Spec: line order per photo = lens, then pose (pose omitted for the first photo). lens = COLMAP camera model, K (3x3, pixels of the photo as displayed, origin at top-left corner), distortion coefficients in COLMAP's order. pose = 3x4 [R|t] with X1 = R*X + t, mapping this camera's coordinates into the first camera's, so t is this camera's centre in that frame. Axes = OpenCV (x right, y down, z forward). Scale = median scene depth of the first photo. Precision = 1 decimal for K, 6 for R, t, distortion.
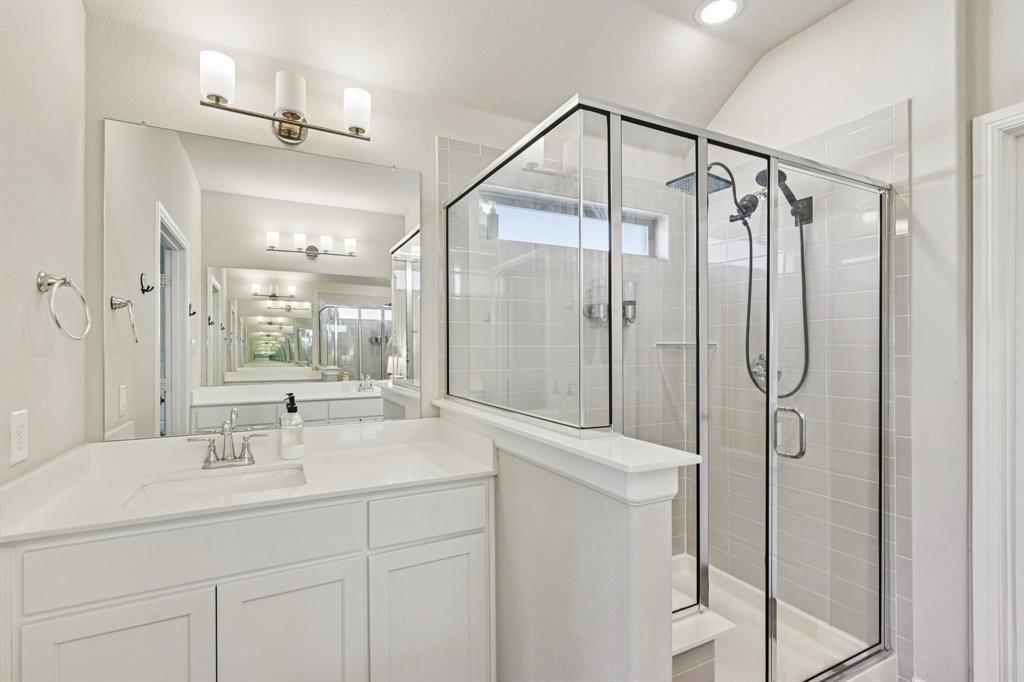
lens RADIAL K [[475.5, 0, 510.3], [0, 475.5, 344.9], [0, 0, 1]] dist [-0.002185, -0.000179]
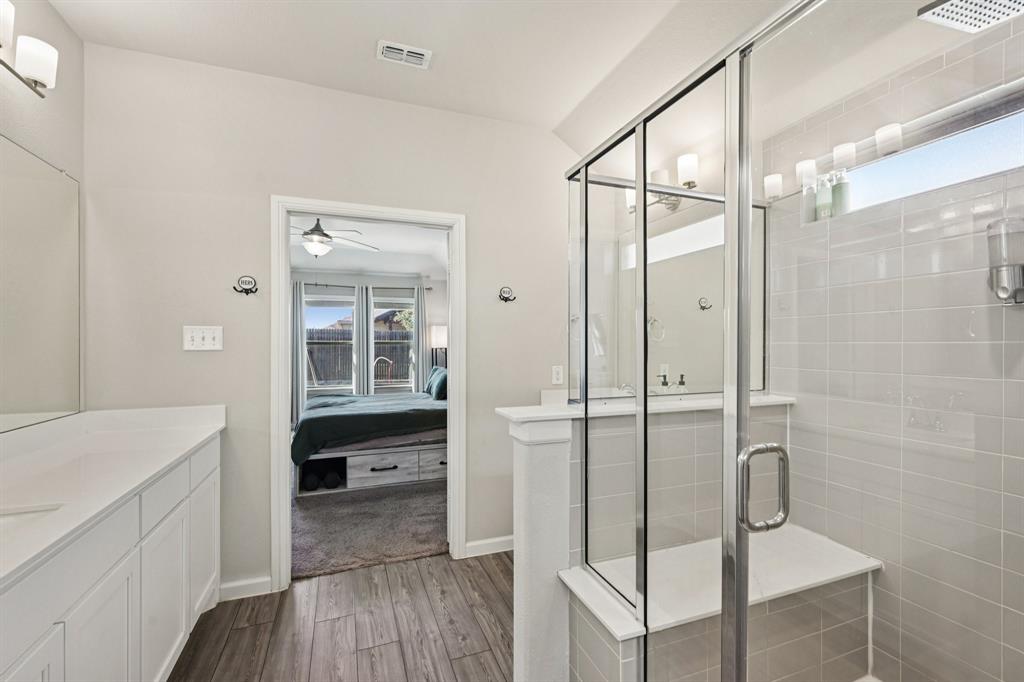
lens RADIAL K [[439.7, 0, 519.4], [0, 439.7, 344.2], [0, 0, 1]] dist [0.001884, -0.000391]
pose [[-0.095269, 0.003018, -0.995447, 0.801998], [0.005939, 0.999979, 0.002464, 0.000066], [0.995434, -0.005677, -0.095285, 0.517349]]
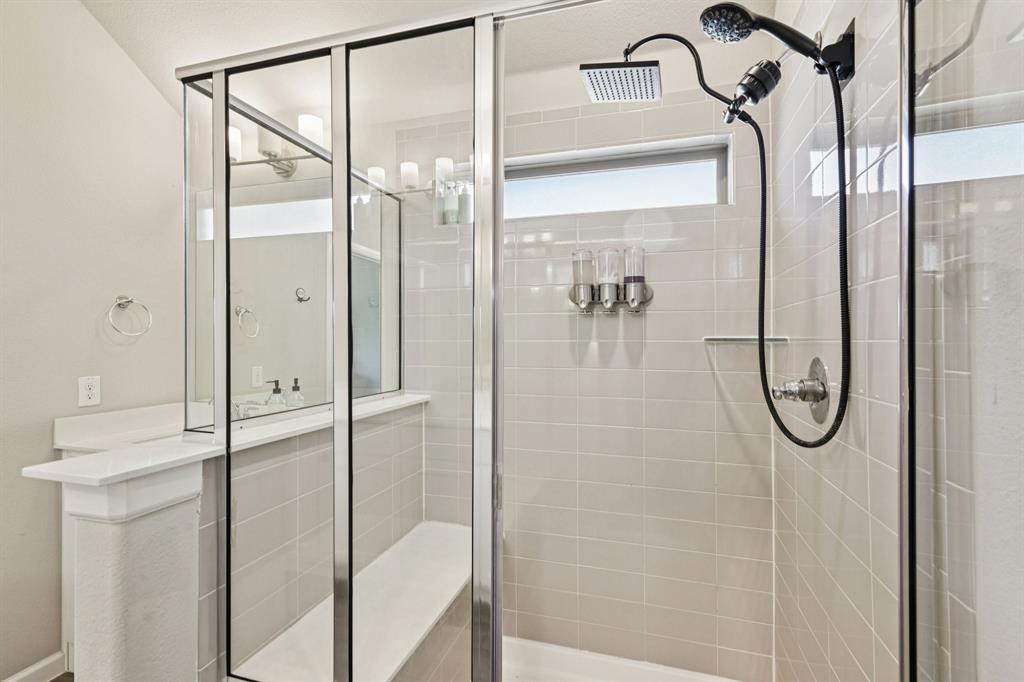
lens RADIAL K [[473.6, 0, 509.0], [0, 473.6, 339.4], [0, 0, 1]] dist [-0.003560, 0.000452]
pose [[0.724016, 0.001158, -0.689782, 0.659767], [-0.000268, 0.999999, 0.001397, -0.001268], [0.689783, -0.000827, 0.724016, 0.408199]]
